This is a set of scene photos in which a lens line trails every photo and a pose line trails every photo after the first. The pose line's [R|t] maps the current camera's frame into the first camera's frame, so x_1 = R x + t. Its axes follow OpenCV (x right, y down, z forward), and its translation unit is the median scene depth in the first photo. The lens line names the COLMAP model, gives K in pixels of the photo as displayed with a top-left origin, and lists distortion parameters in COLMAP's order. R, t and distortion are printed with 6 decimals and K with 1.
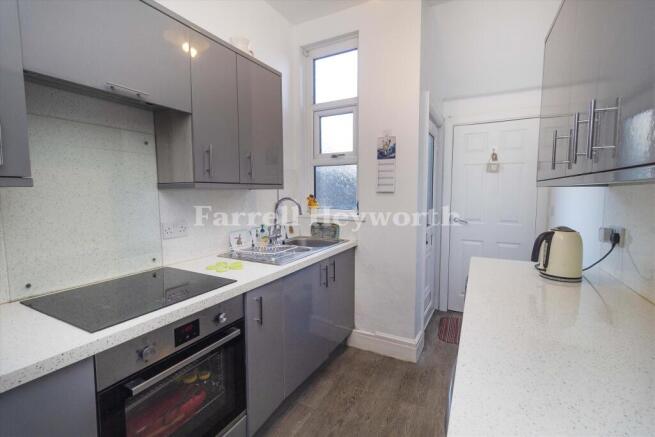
lens RADIAL K [[302.5, 0, 321.6], [0, 302.5, 213.8], [0, 0, 1]] dist [0.000625, 0.000020]
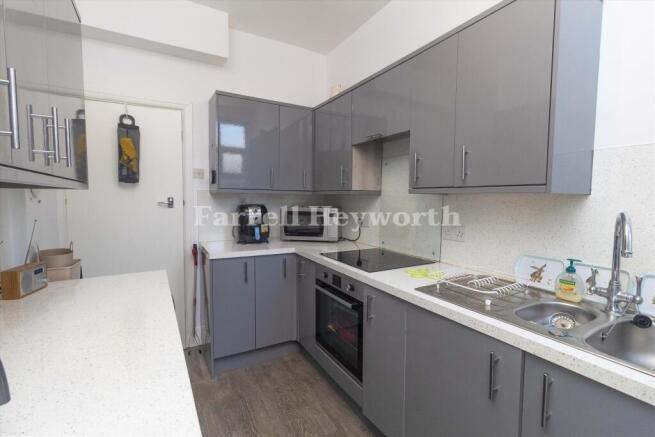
lens RADIAL K [[302.5, 0, 321.6], [0, 302.5, 213.8], [0, 0, 1]] dist [0.000625, 0.000020]
pose [[-0.537308, 0.049282, -0.841945, 0.734006], [-0.070154, 0.992220, 0.102849, -0.100123], [0.840463, 0.114327, -0.529671, 1.344253]]
